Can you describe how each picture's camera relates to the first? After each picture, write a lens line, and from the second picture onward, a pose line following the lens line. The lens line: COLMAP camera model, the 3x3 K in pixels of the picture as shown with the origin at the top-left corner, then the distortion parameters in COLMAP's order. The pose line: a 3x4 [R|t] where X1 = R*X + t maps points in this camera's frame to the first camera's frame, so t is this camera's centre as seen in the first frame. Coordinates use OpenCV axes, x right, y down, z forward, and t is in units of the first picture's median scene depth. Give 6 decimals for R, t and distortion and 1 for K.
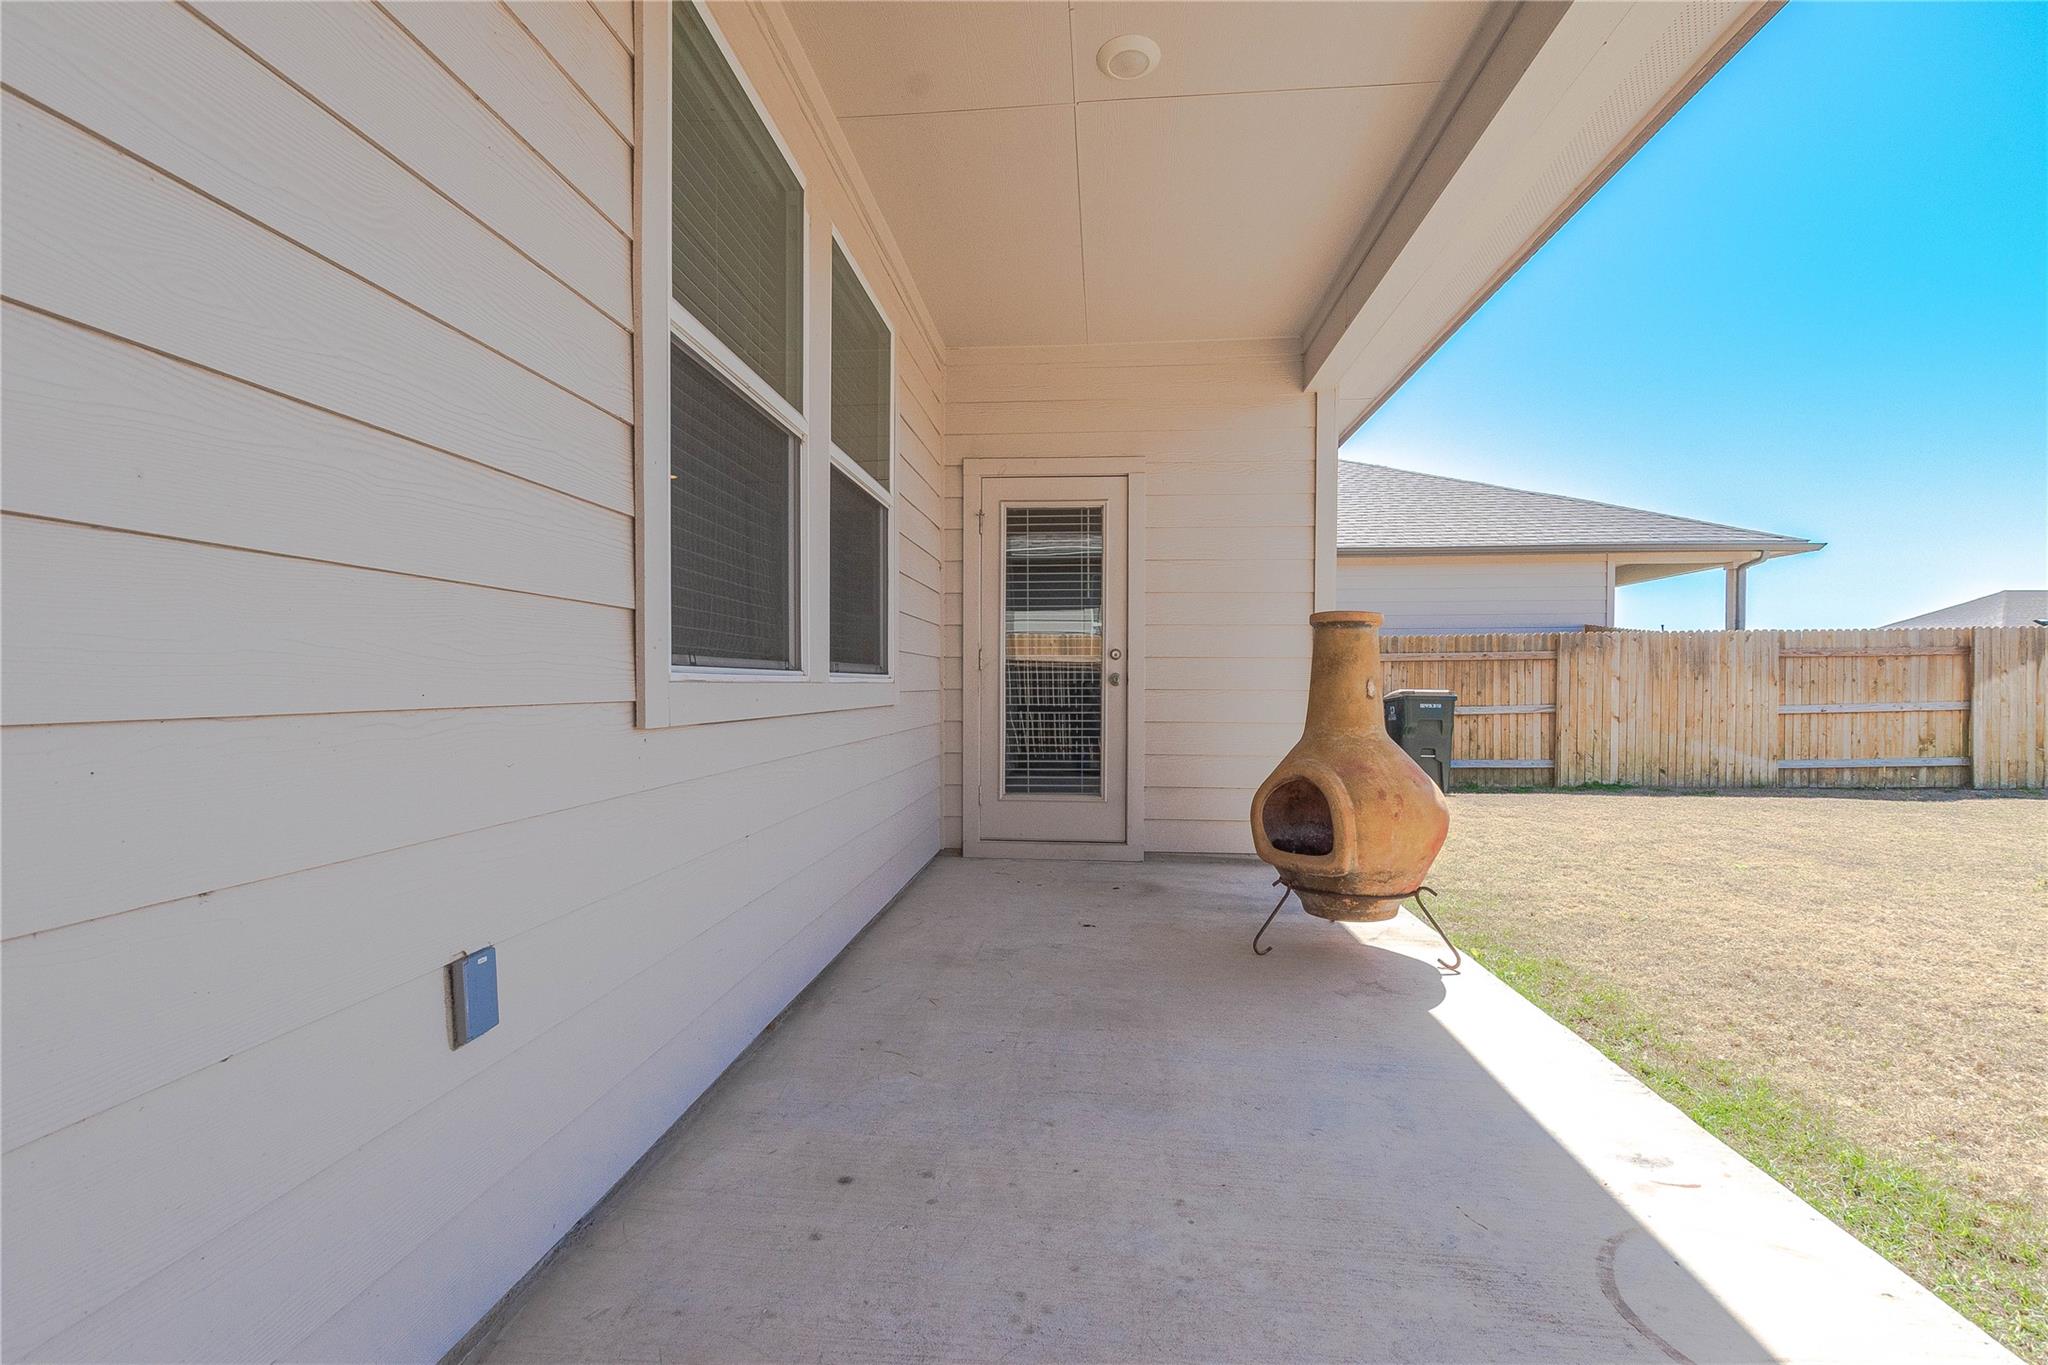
lens RADIAL K [[901.6, 0, 993.0], [0, 901.6, 687.6], [0, 0, 1]] dist [-0.002177, -0.000696]
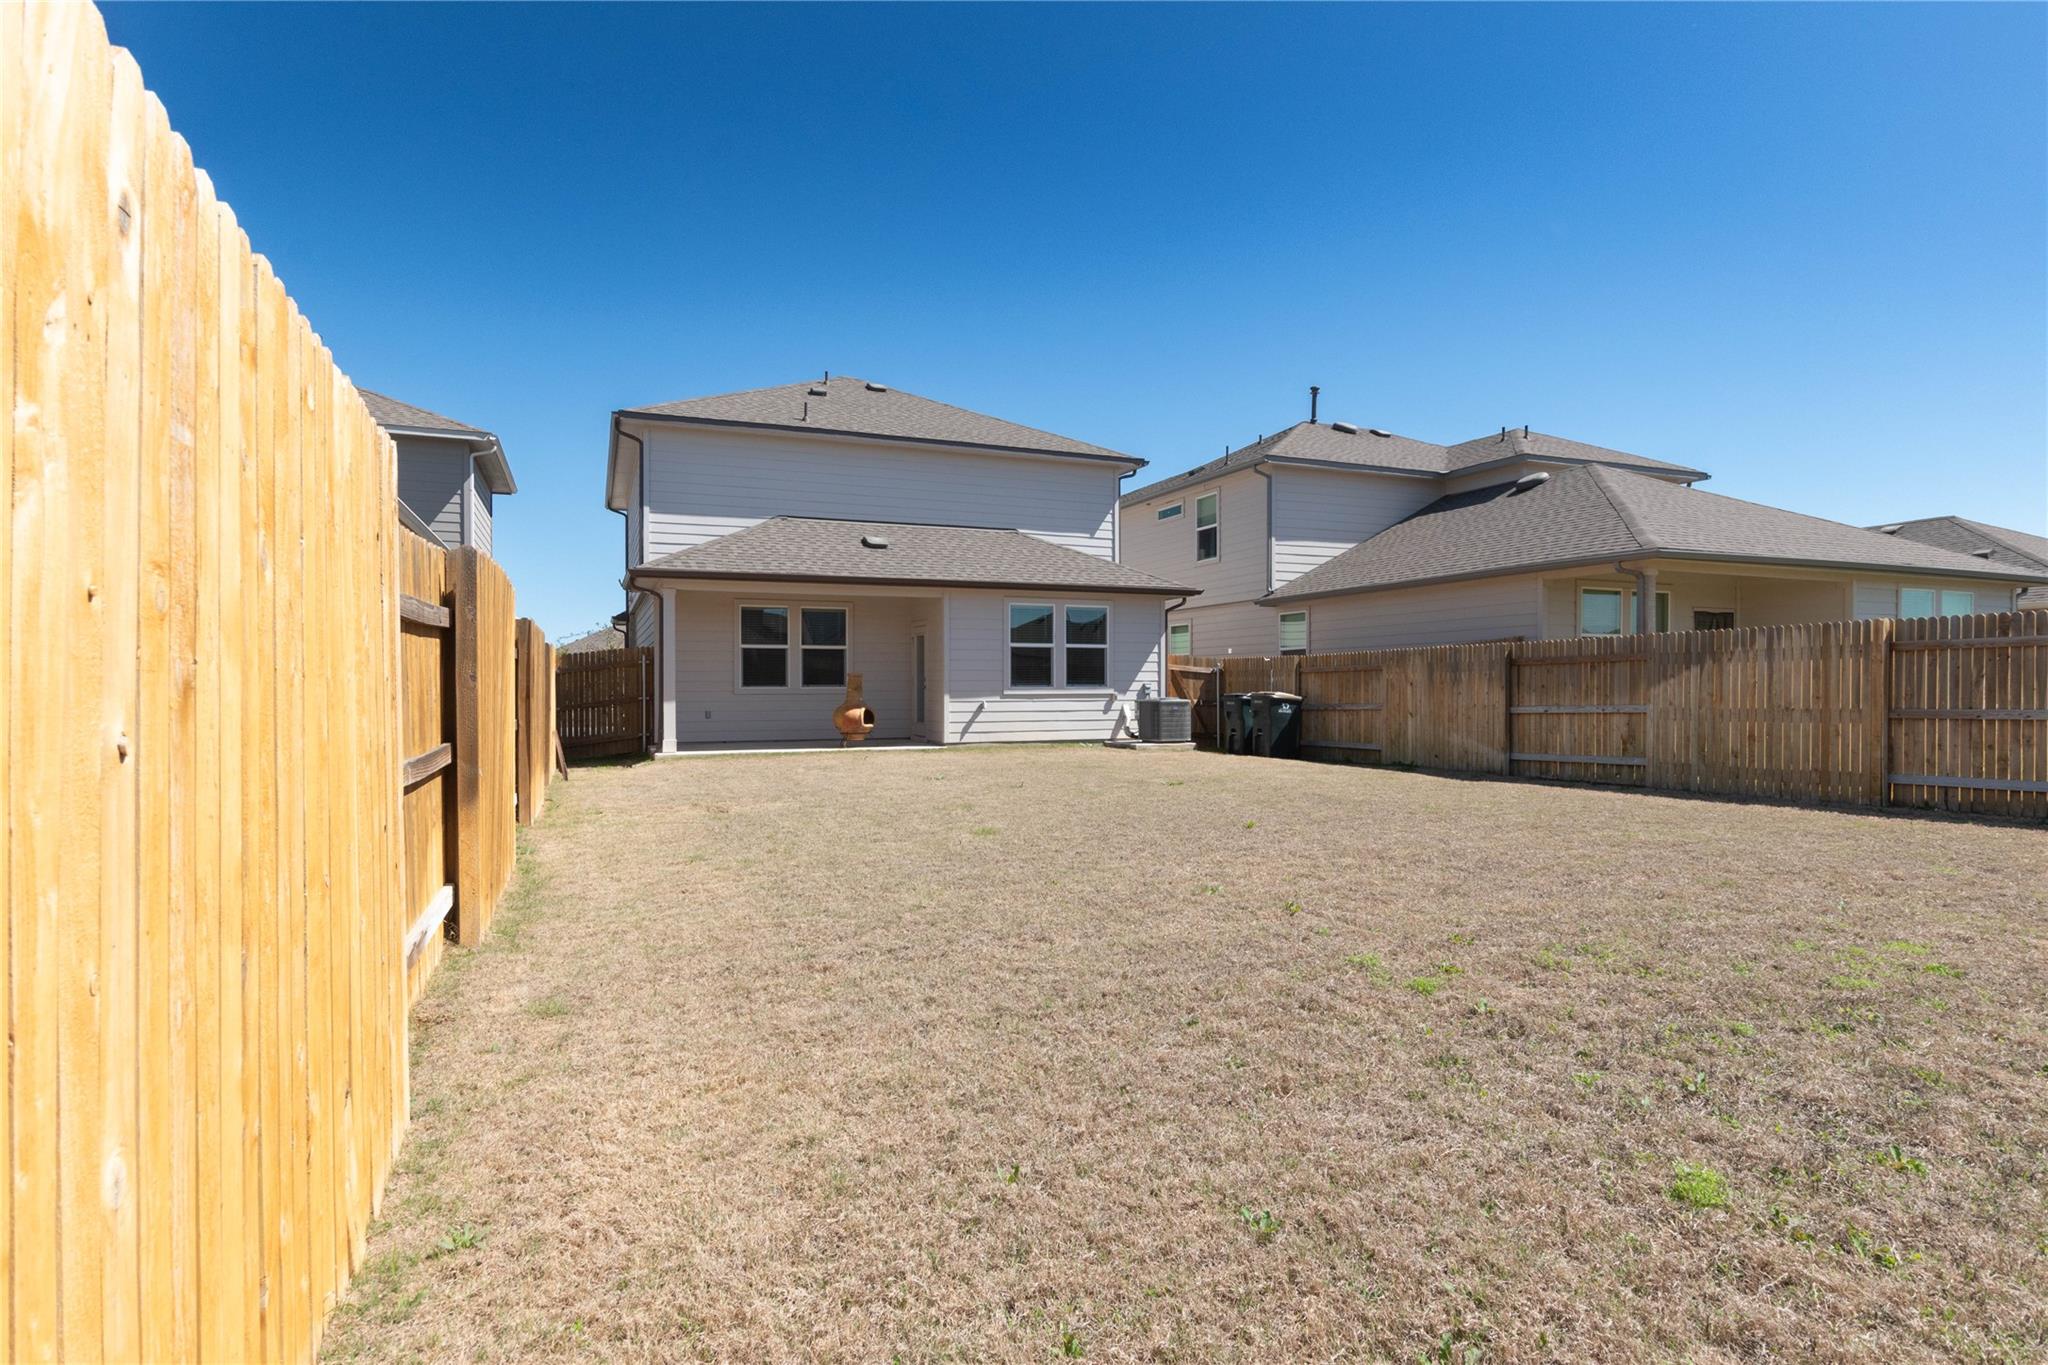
lens RADIAL K [[1046.5, 0, 1024.0], [0, 1046.5, 682.5], [0, 0, 1]] dist [-0.000043, -0.000022]
pose [[0.489411, -0.004402, -0.872042, 1.768247], [0.002656, 0.999990, -0.003557, -0.009136], [0.872049, -0.000575, 0.489418, -0.253424]]
